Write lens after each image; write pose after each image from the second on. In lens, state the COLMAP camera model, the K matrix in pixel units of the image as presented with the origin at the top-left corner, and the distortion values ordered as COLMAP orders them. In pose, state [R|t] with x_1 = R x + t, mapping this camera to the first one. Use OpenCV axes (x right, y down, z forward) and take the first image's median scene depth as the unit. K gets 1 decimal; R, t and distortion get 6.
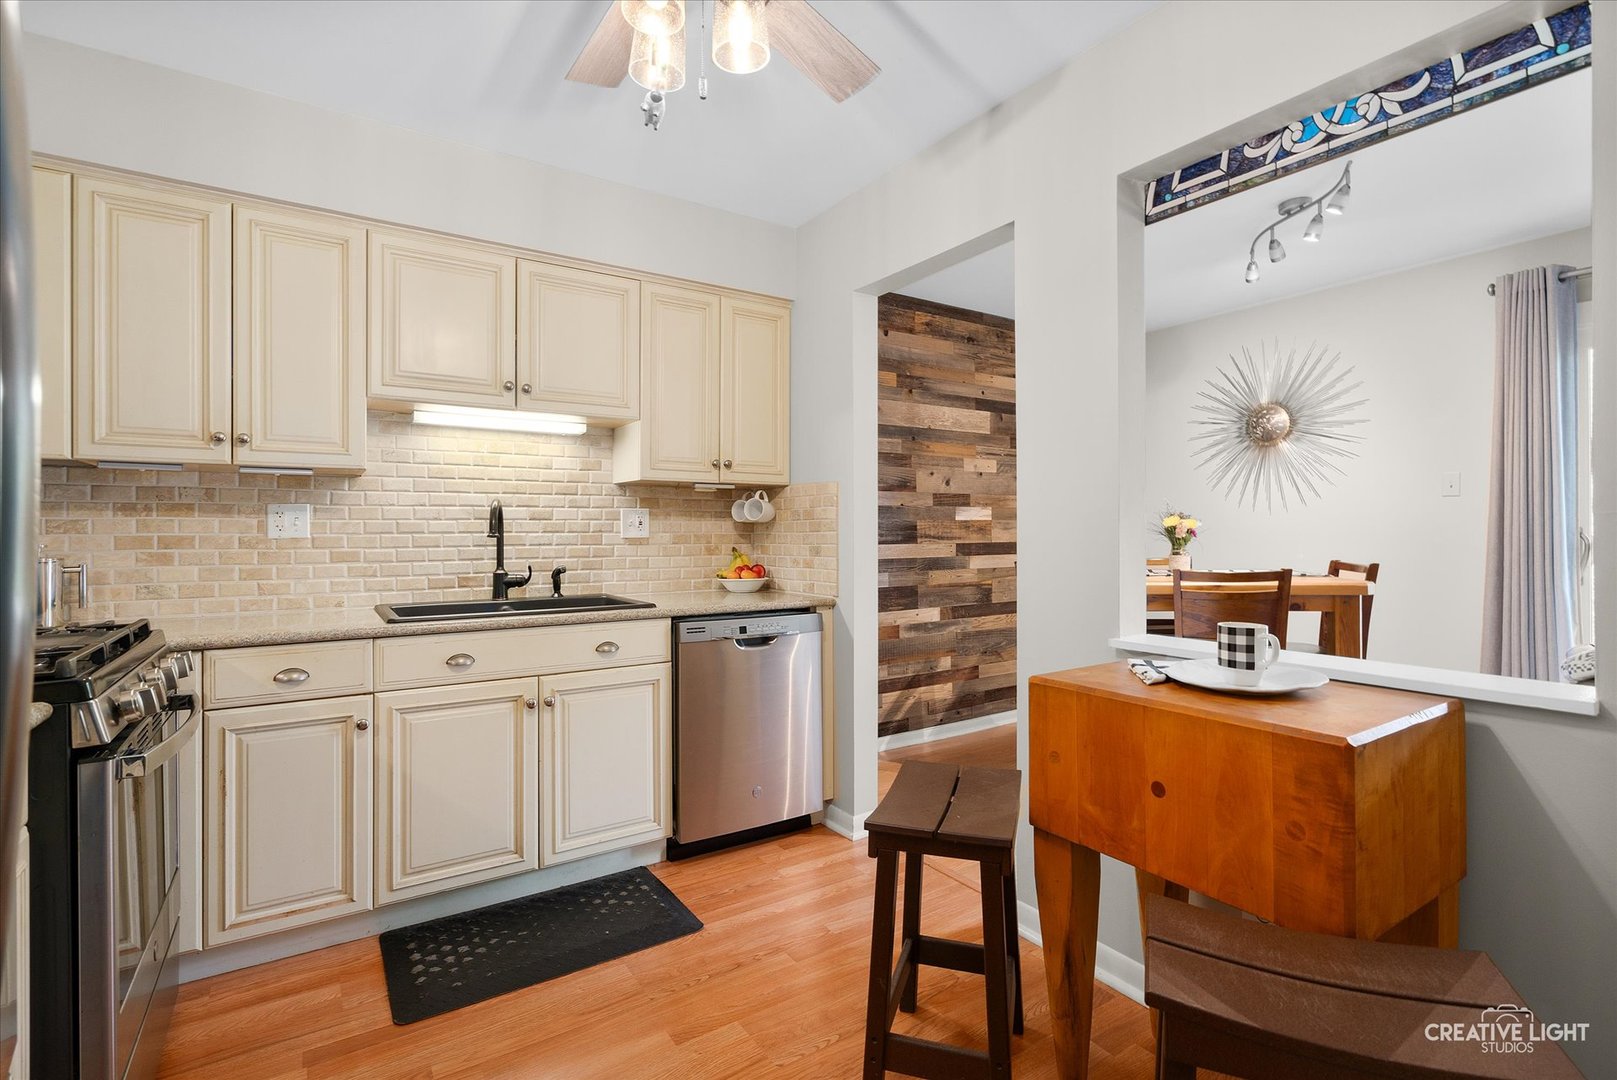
lens RADIAL K [[771.5, 0, 848.7], [0, 771.5, 514.9], [0, 0, 1]] dist [0.004574, 0.001267]
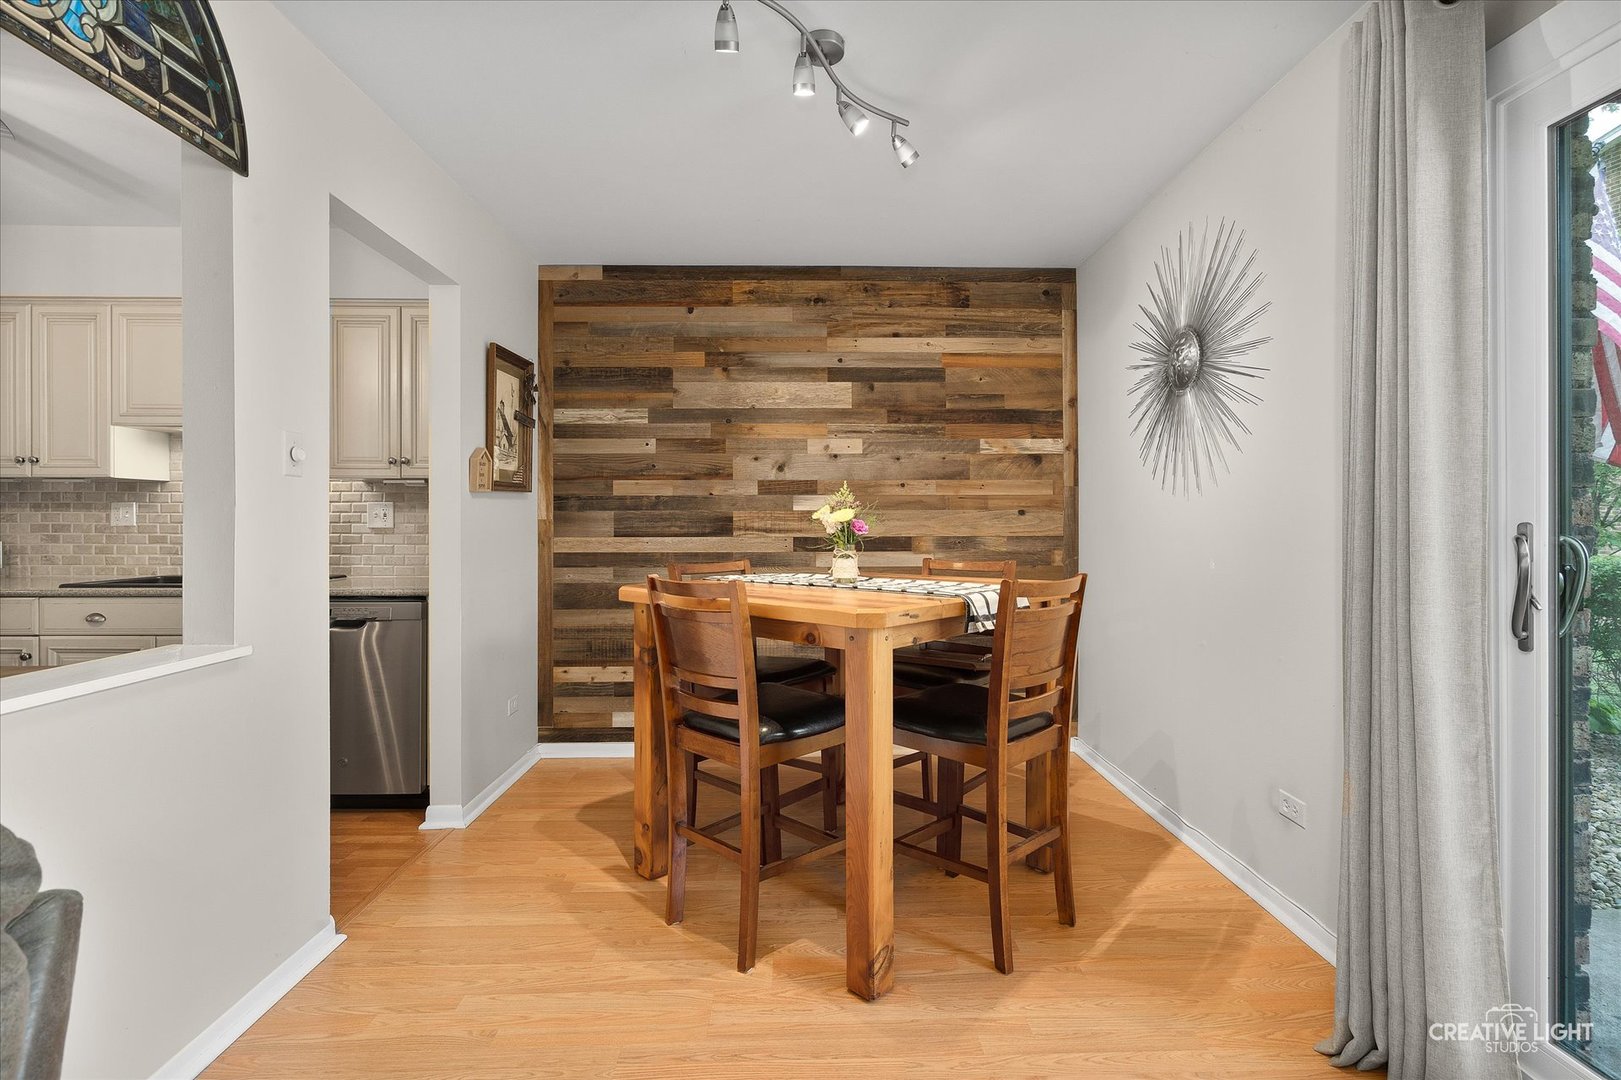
lens RADIAL K [[773.4, 0, 823.4], [0, 773.4, 510.7], [0, 0, 1]] dist [0.004574, 0.001267]
pose [[0.833087, -0.005203, -0.553117, 0.674626], [0.008342, 0.999960, 0.003159, 0.004537], [0.553079, -0.007246, 0.833098, 0.299673]]
